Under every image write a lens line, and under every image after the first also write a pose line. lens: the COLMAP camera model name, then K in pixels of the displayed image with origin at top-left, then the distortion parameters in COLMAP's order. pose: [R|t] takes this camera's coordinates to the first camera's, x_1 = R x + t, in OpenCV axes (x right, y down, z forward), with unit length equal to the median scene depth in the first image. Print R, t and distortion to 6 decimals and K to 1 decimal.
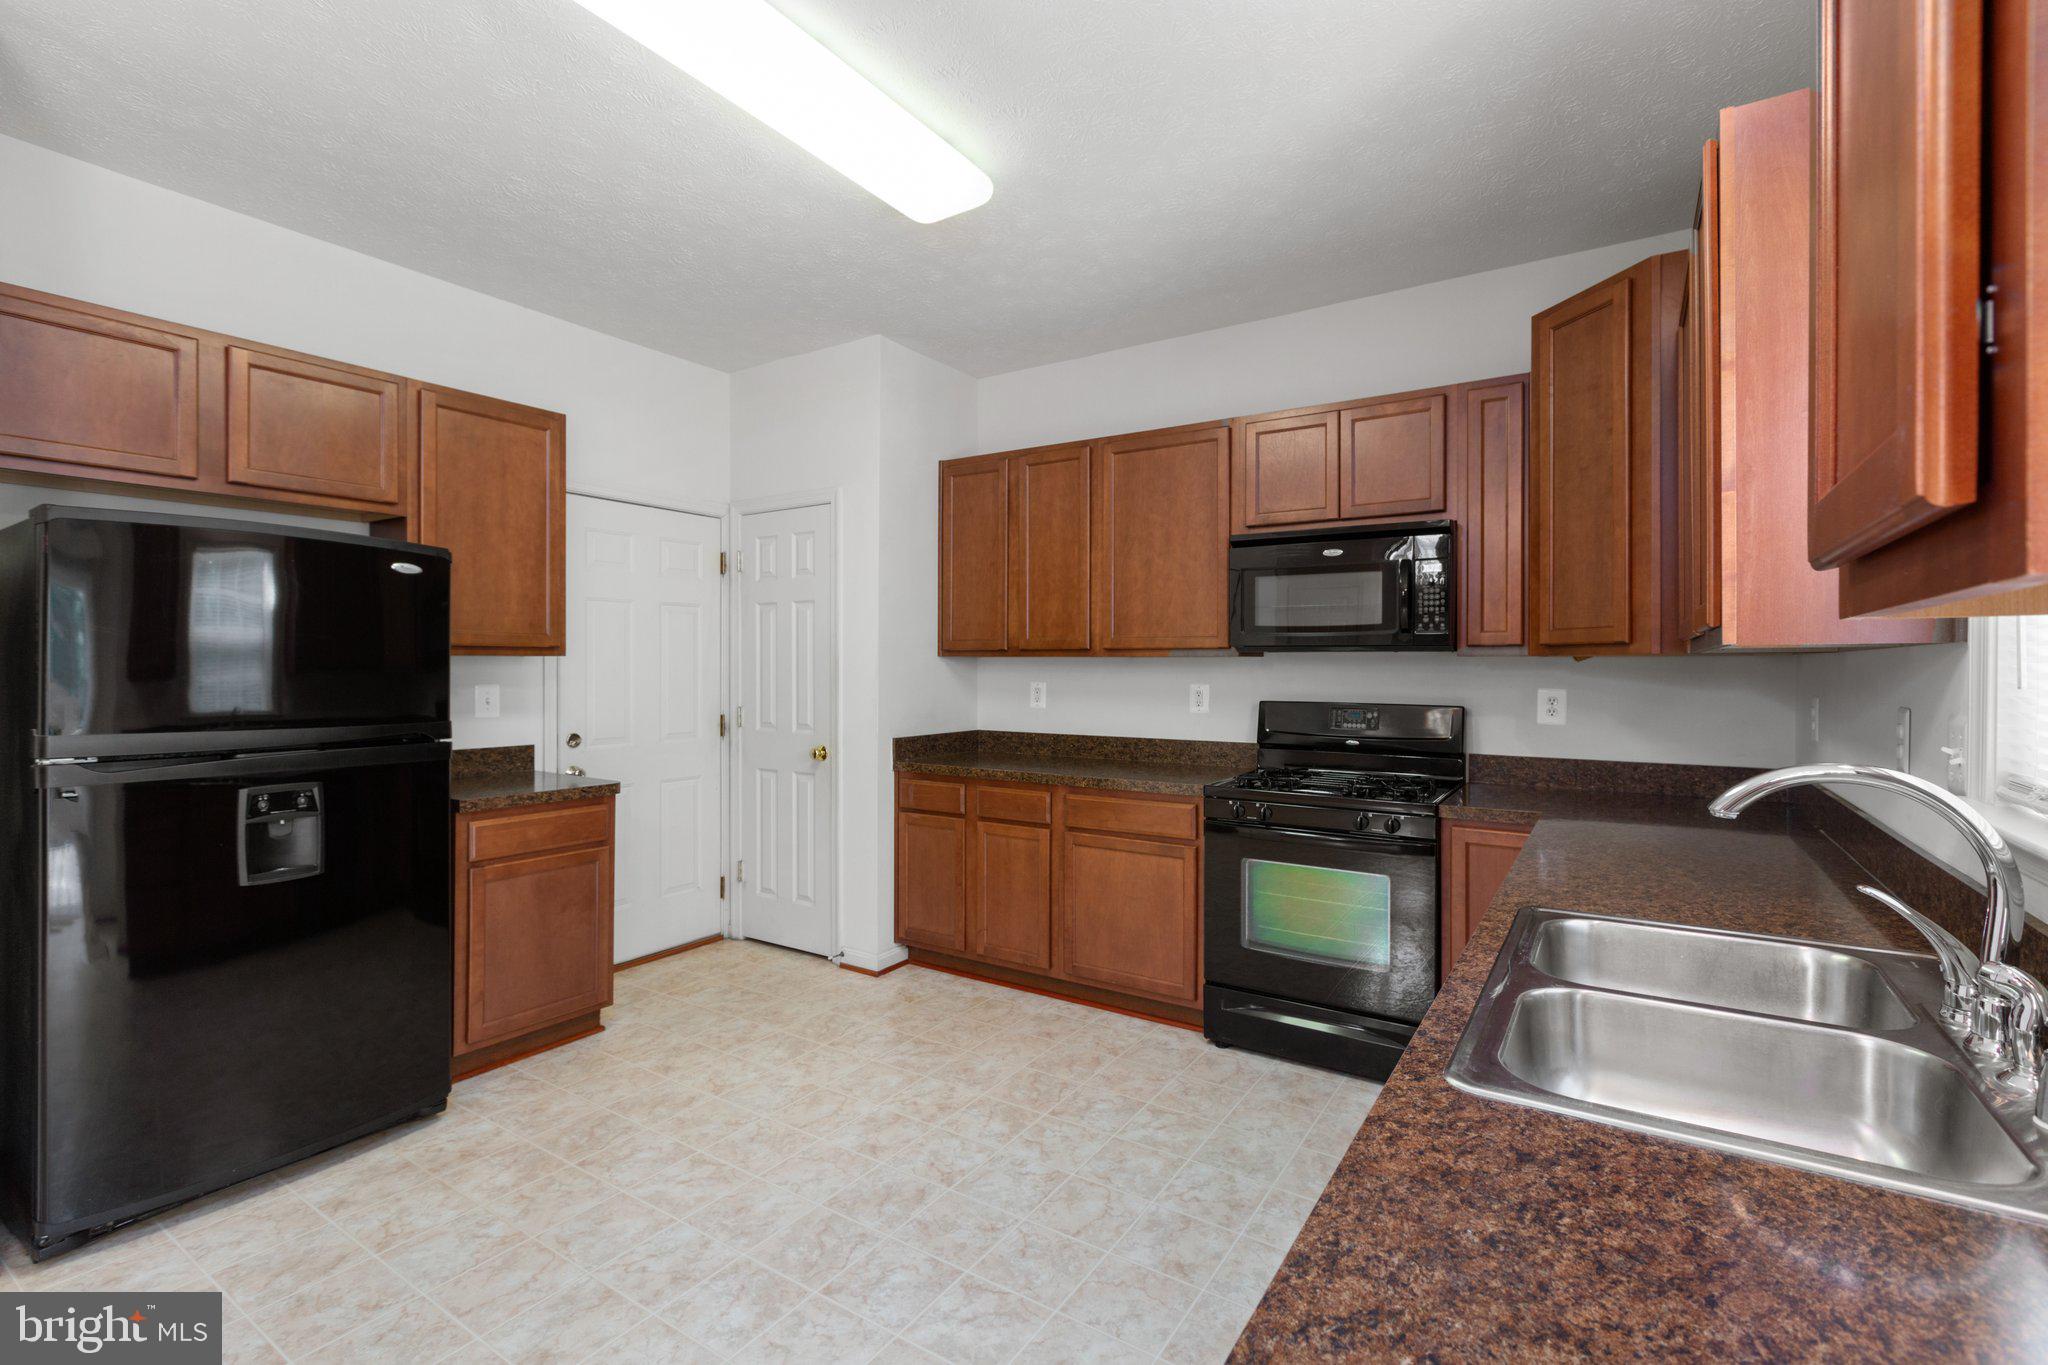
lens RADIAL K [[919.5, 0, 1017.6], [0, 919.5, 668.7], [0, 0, 1]] dist [0.001840, -0.001589]
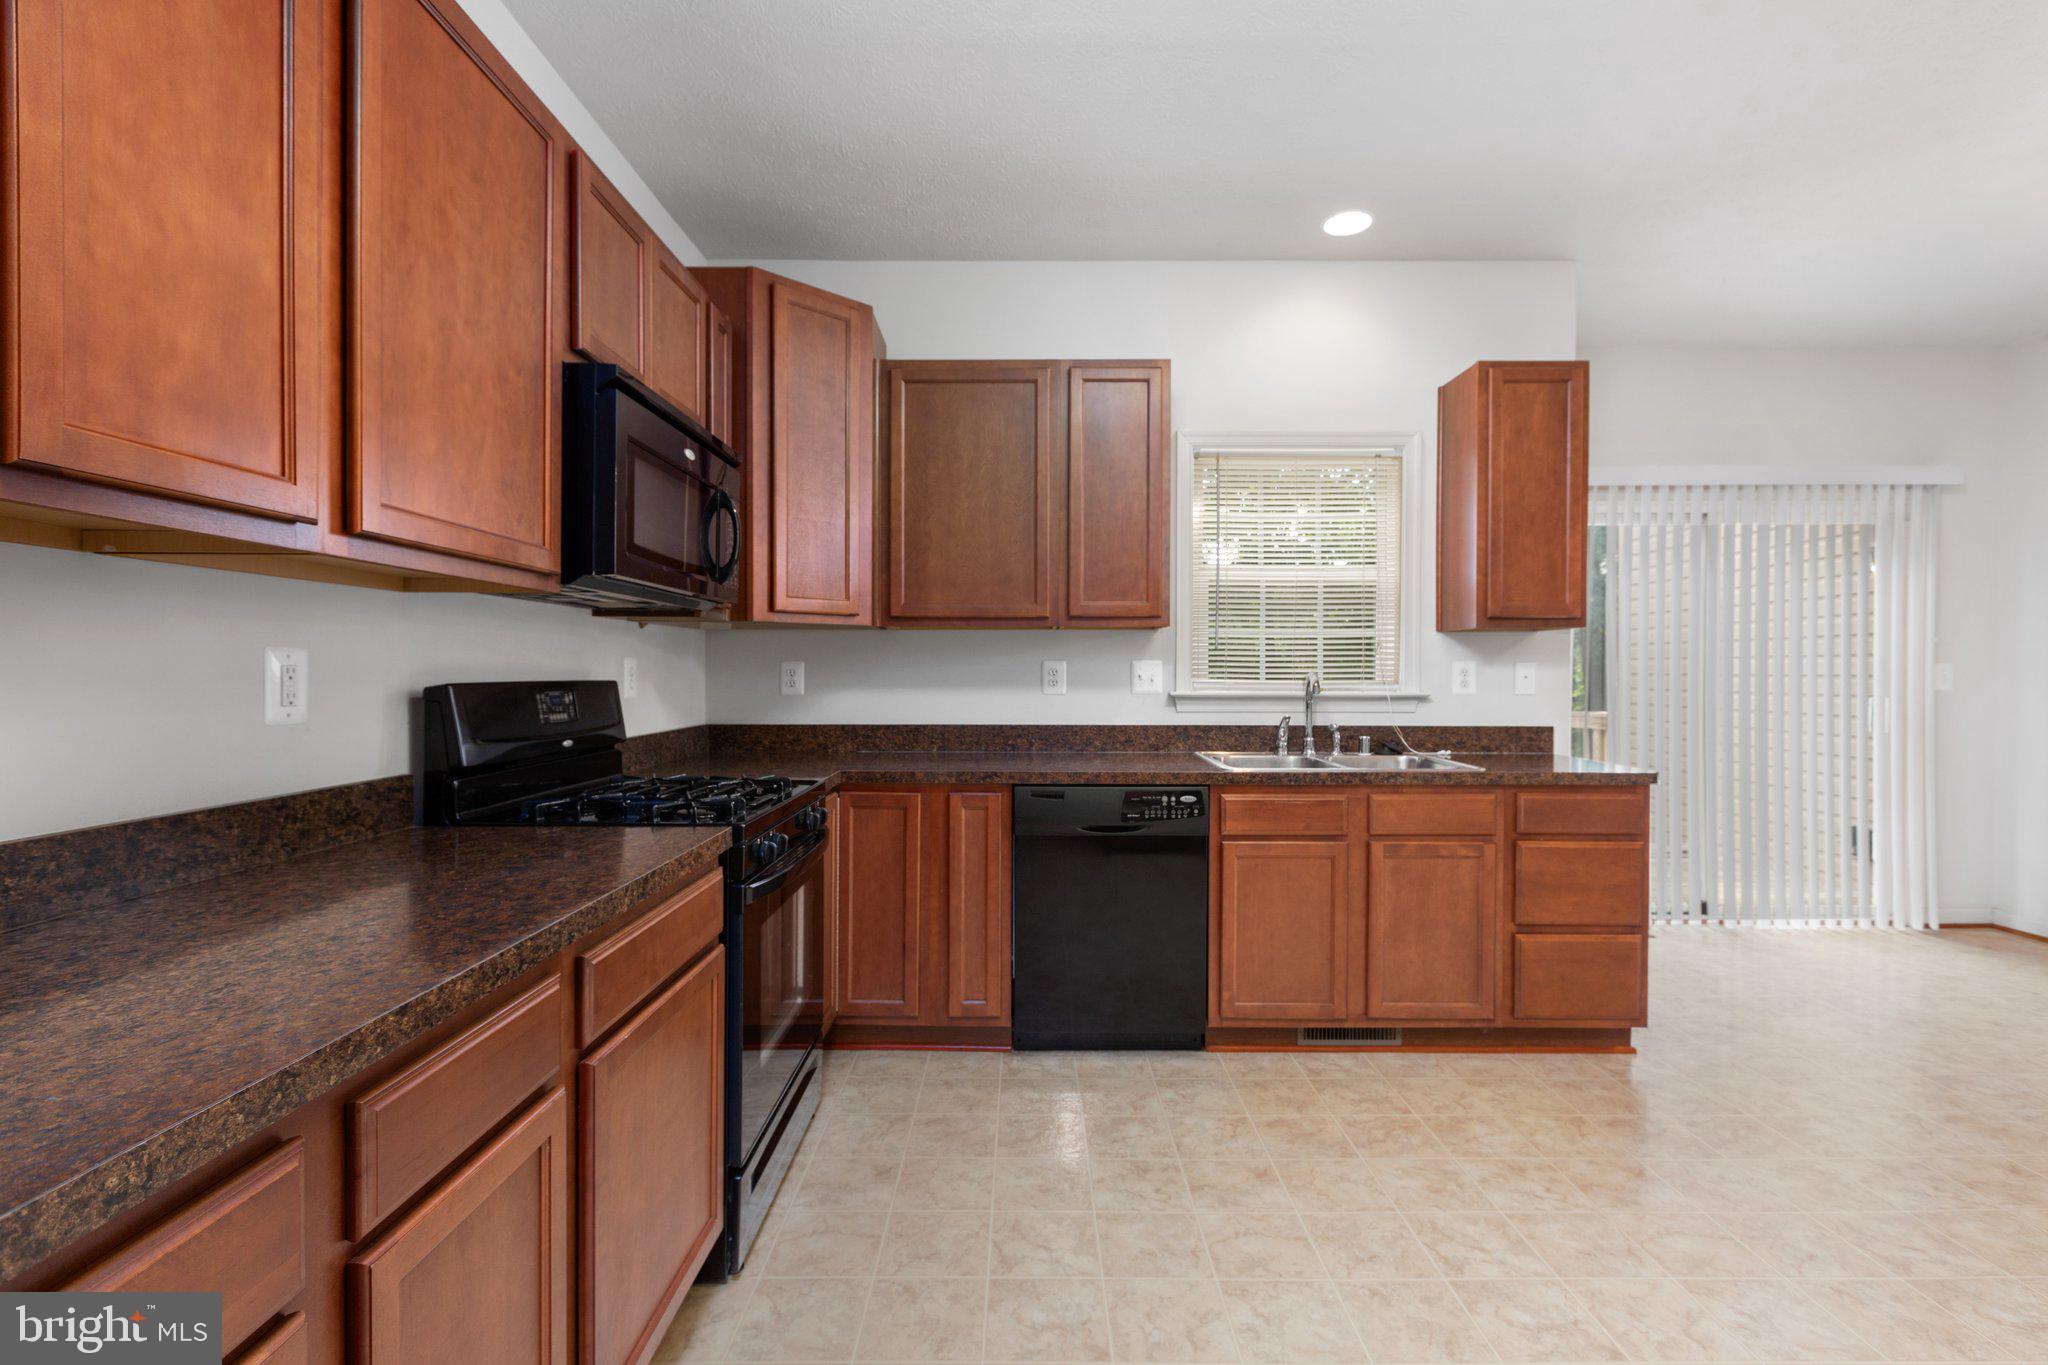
lens RADIAL K [[919.5, 0, 1017.7], [0, 919.5, 687.2], [0, 0, 1]] dist [0.001840, -0.001589]
pose [[-0.547132, -0.016840, 0.836877, -0.350131], [0.003287, 0.999747, 0.022267, 0.030035], [-0.837040, 0.014934, -0.546938, 1.135929]]
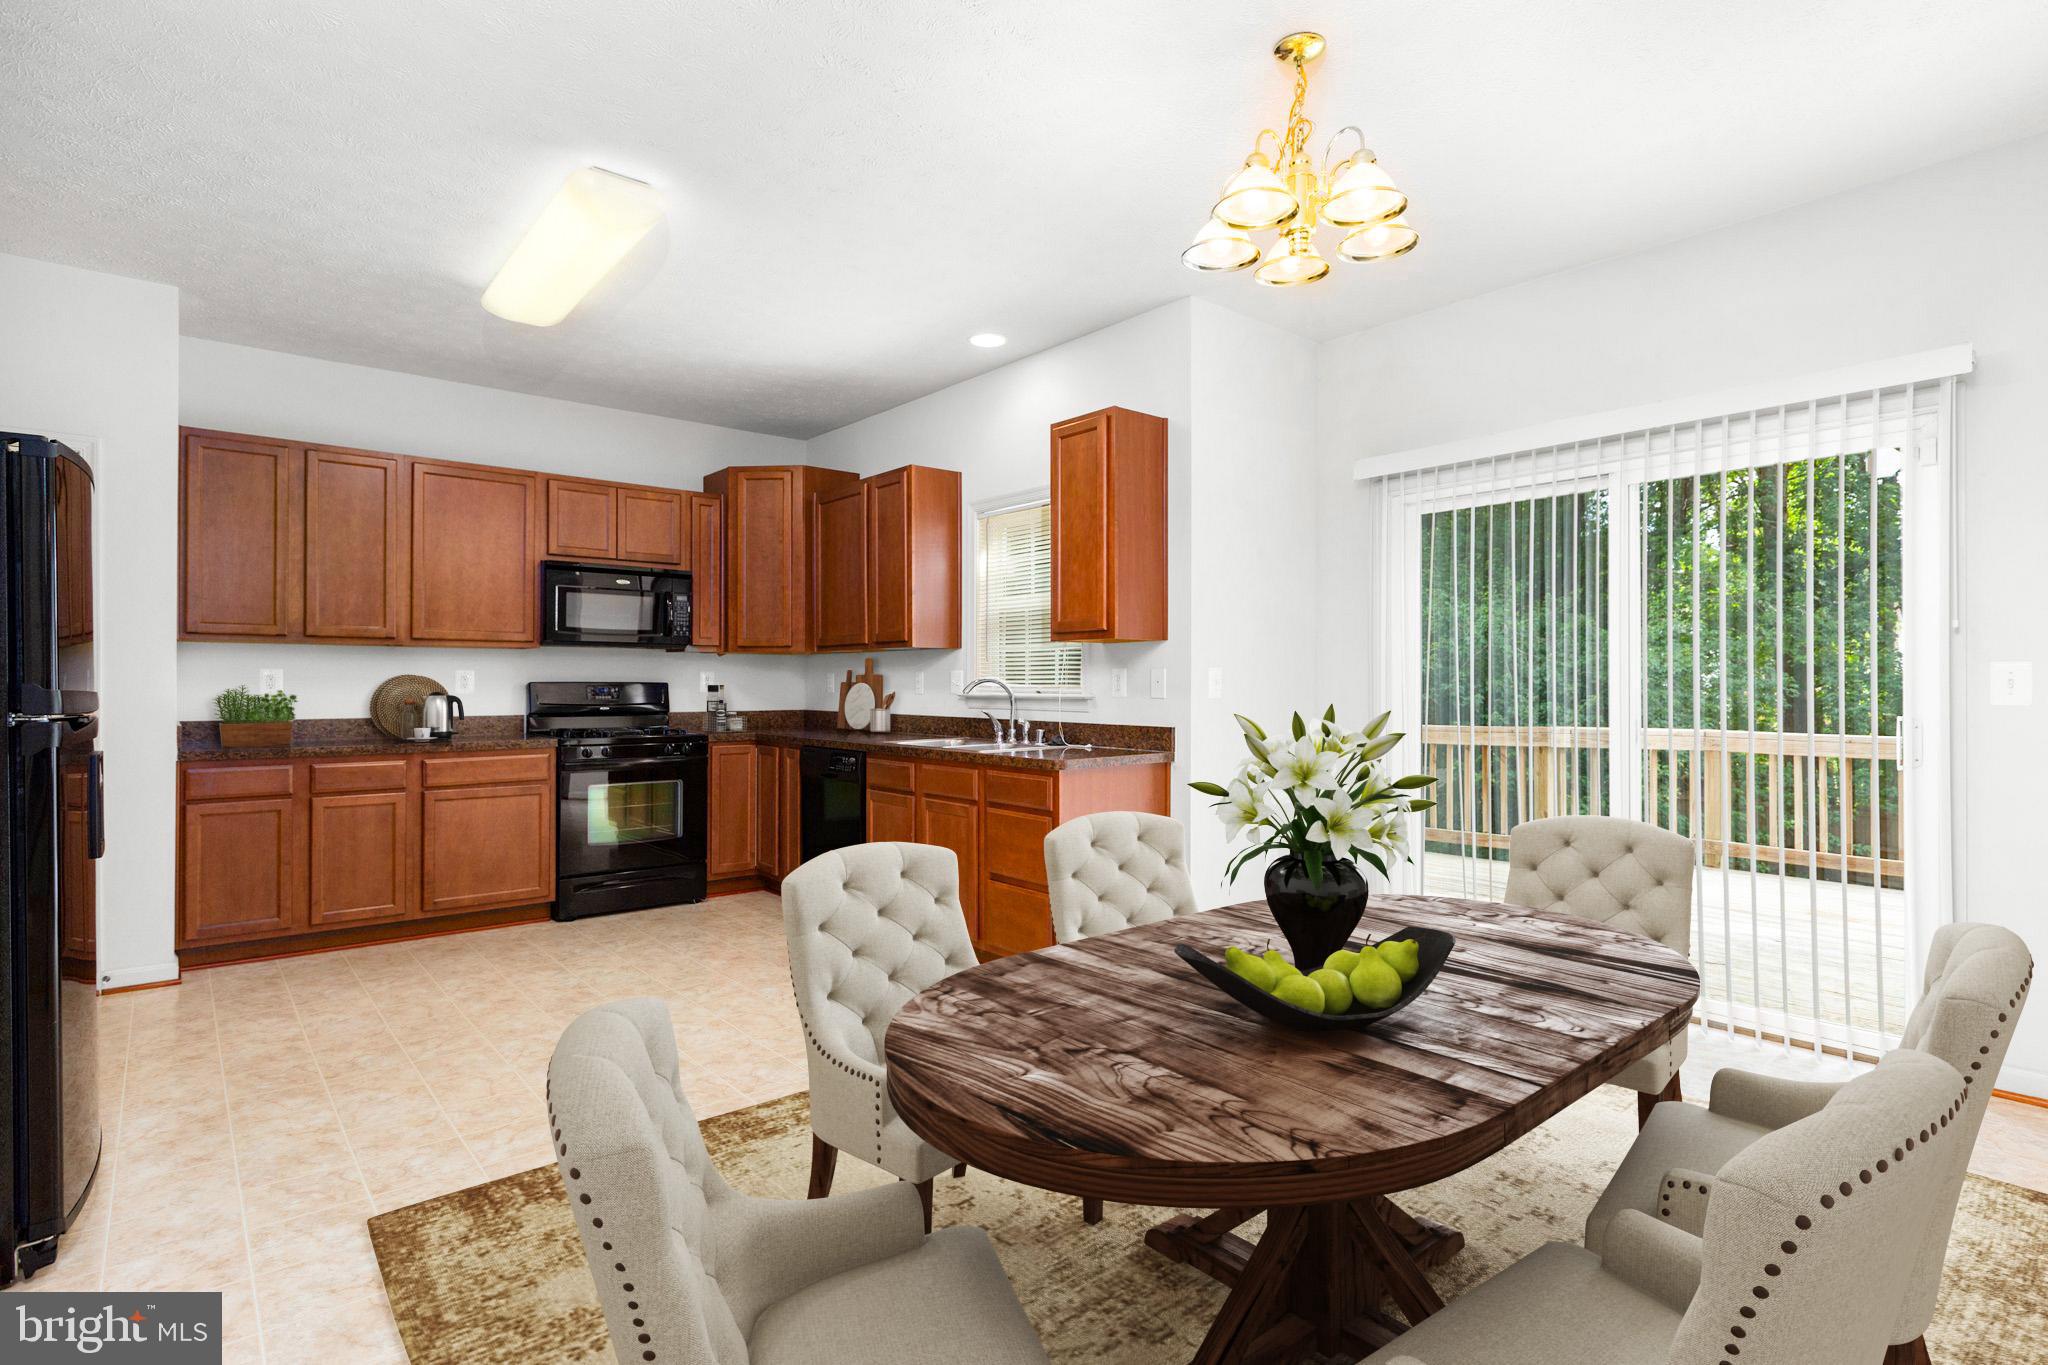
lens RADIAL K [[1017.4, 0, 1037.6], [0, 1017.4, 686.7], [0, 0, 1]] dist [-0.002843, -0.001176]
pose [[0.279523, -0.004681, 0.960128, -1.058238], [0.004482, 0.999984, 0.003571, 0.044245], [-0.960129, 0.003305, 0.279539, -0.132441]]
